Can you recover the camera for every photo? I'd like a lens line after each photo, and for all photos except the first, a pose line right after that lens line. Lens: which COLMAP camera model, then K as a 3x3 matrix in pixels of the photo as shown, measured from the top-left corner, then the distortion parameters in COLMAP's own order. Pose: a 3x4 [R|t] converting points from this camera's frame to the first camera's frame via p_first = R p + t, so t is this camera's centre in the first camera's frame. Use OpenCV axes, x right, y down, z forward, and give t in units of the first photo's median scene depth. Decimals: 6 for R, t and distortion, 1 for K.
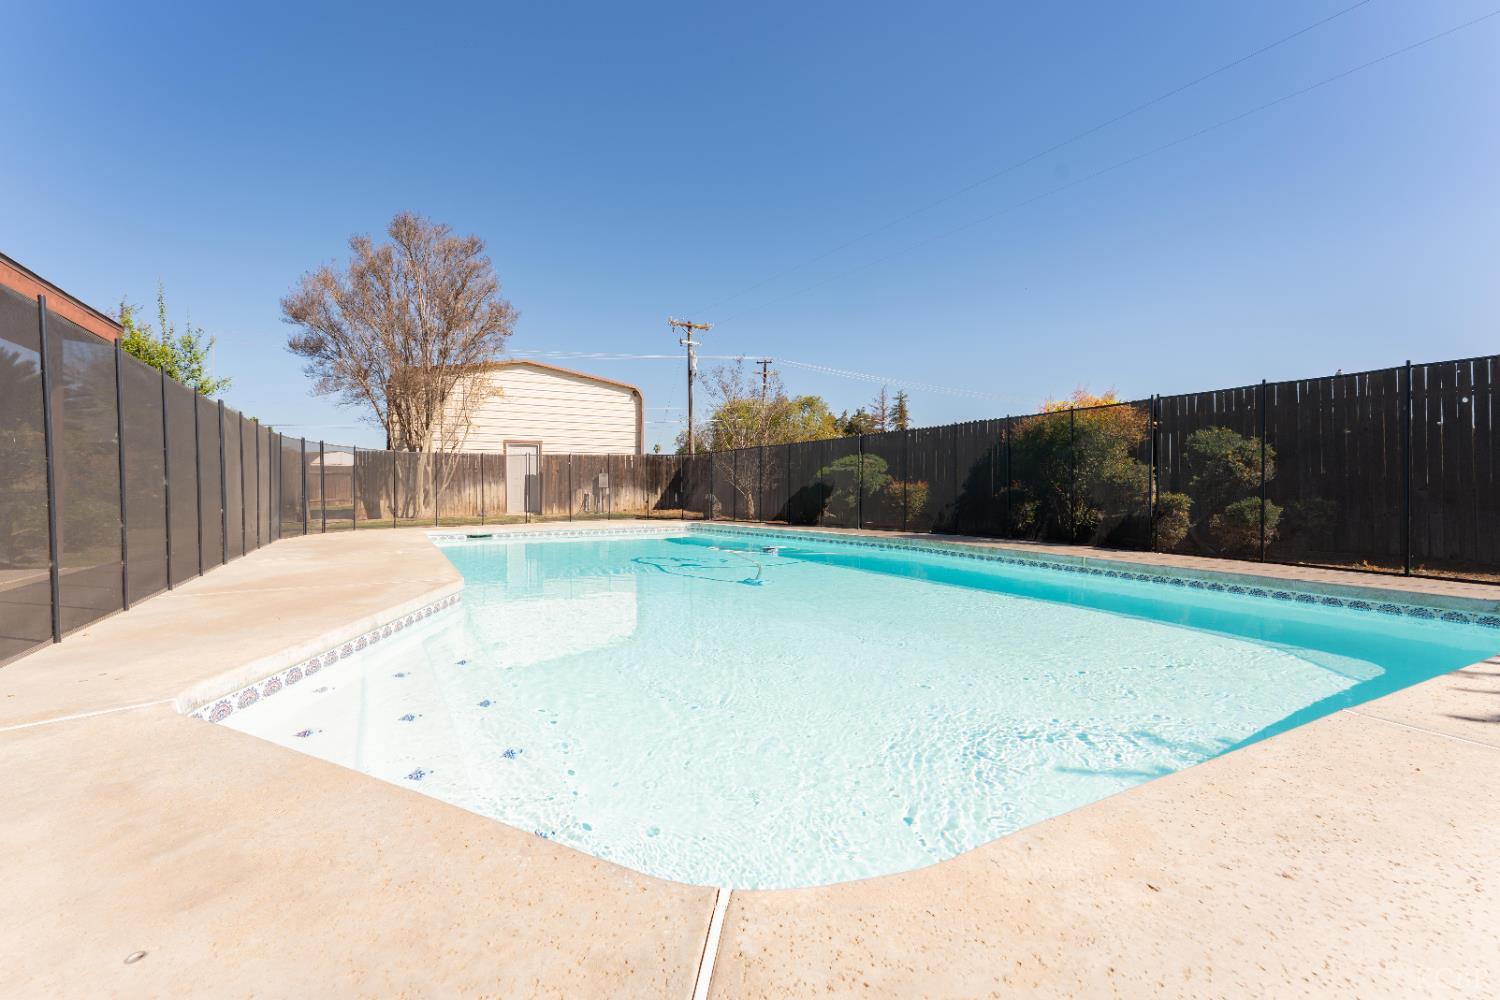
lens RADIAL K [[632.4, 0, 746.5], [0, 632.4, 503.3], [0, 0, 1]] dist [0.007852, -0.000697]
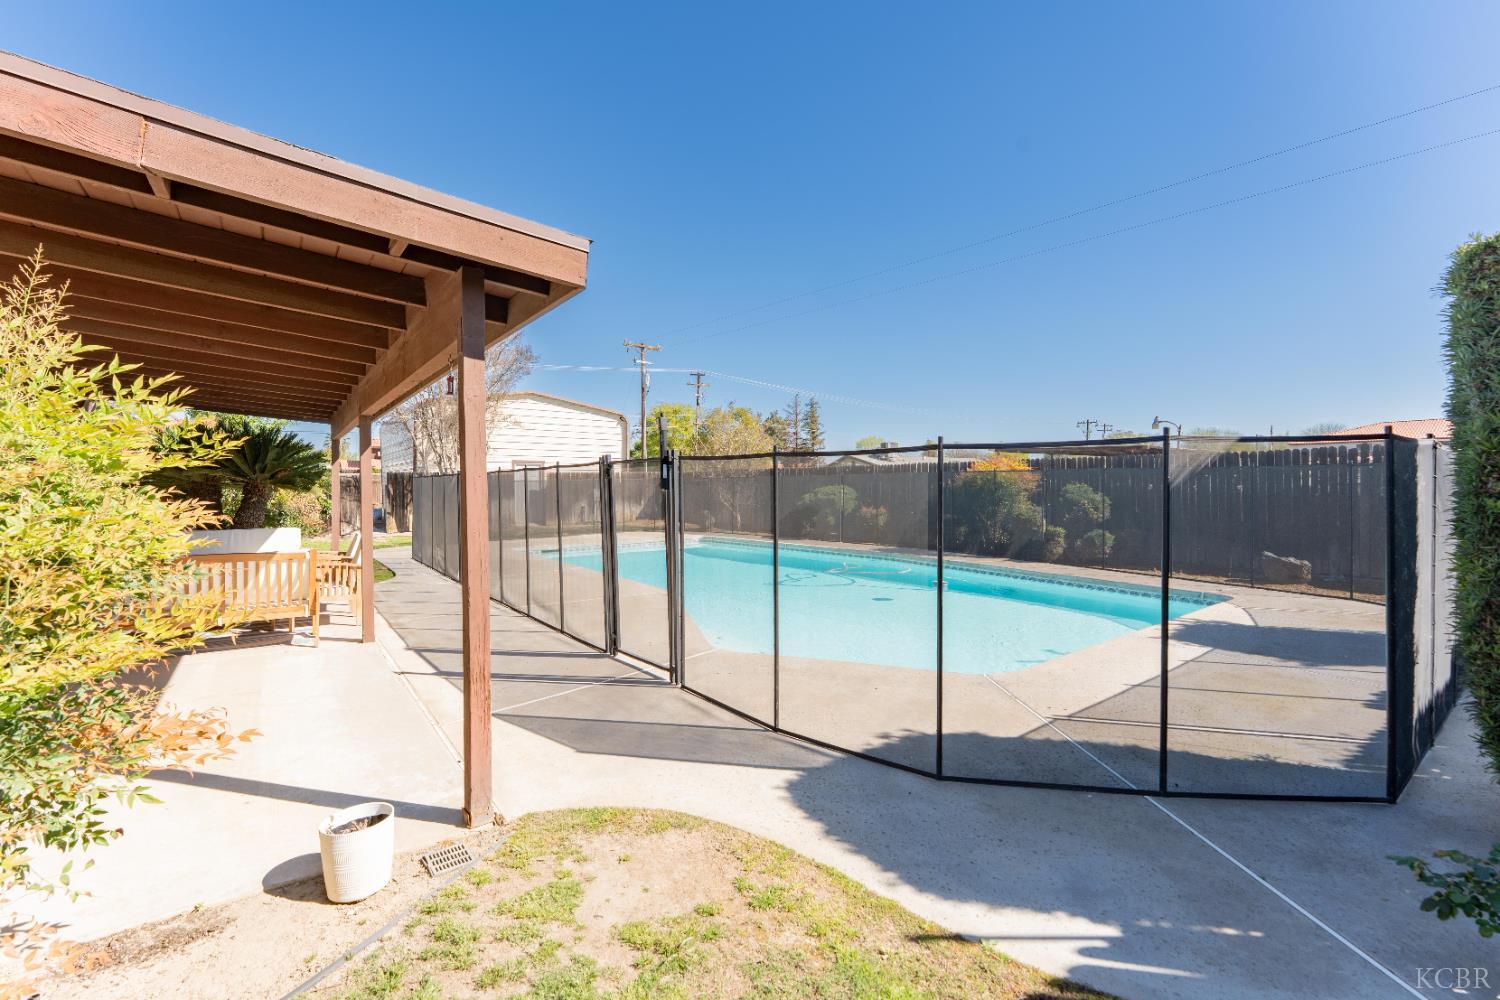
lens RADIAL K [[602.7, 0, 747.8], [0, 602.7, 493.9], [0, 0, 1]] dist [0.000861, -0.000511]
pose [[0.990207, 0.000525, 0.139608, -0.166600], [0.000616, 0.999967, -0.008132, -0.044199], [-0.139608, 0.008138, 0.990173, -0.217567]]
